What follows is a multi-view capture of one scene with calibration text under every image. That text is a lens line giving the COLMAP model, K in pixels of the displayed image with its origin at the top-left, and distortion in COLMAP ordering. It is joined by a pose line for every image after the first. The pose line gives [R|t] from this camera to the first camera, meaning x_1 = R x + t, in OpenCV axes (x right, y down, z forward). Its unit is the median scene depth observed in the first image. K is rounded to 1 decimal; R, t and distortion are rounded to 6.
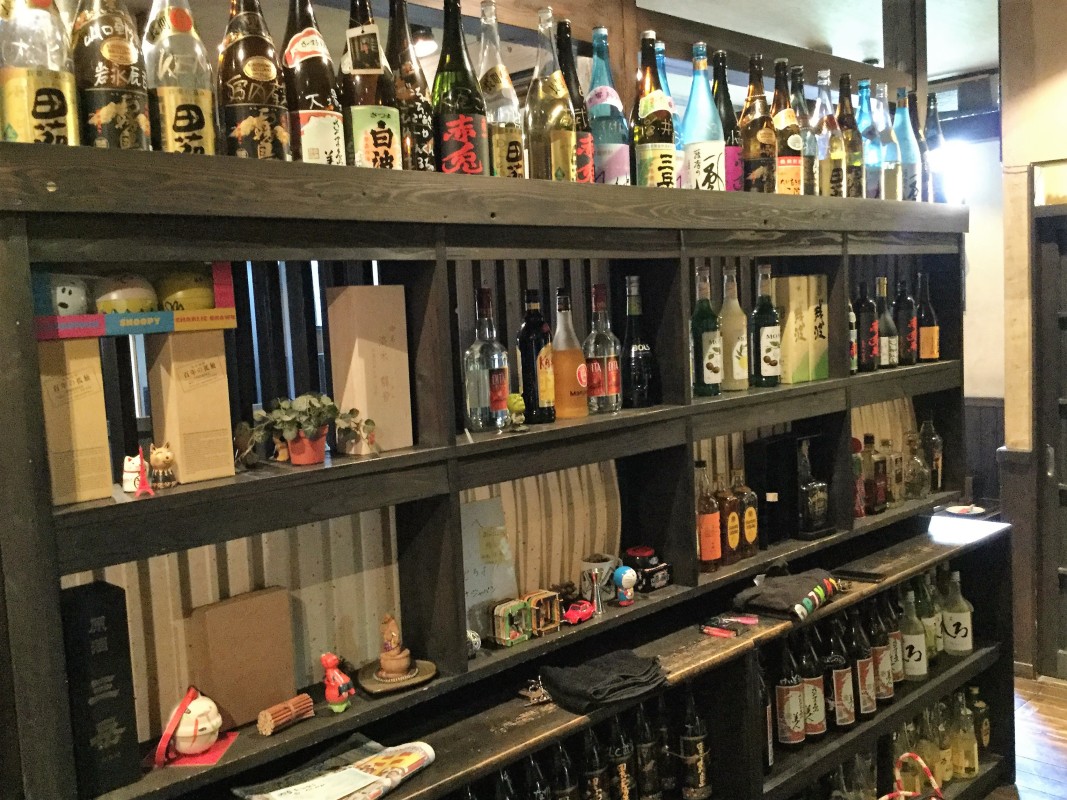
lens RADIAL K [[972.3, 0, 535.2], [0, 972.3, 387.8], [0, 0, 1]] dist [0.138815, -0.292693]
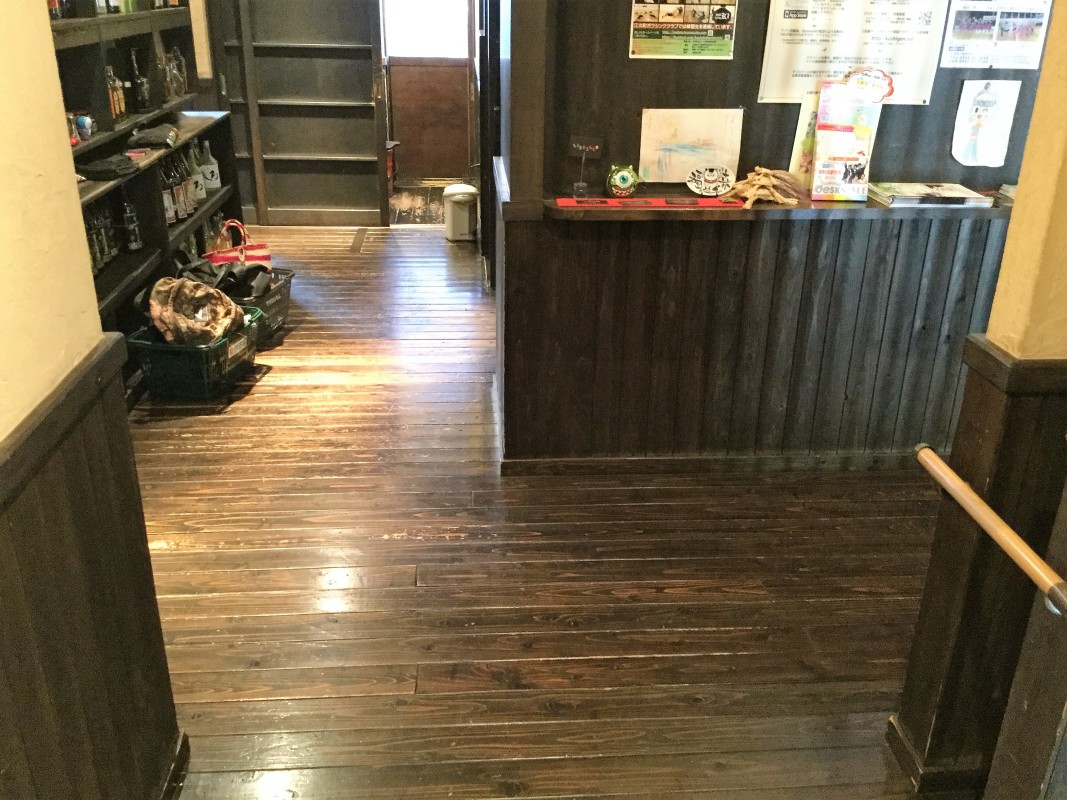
lens RADIAL K [[972.3, 0, 535.2], [0, 972.3, 387.8], [0, 0, 1]] dist [0.138815, -0.292693]
pose [[0.618522, -0.244634, 0.746716, -0.612374], [0.018850, 0.954648, 0.297141, 0.103242], [-0.785542, -0.169712, 0.595081, -0.533941]]
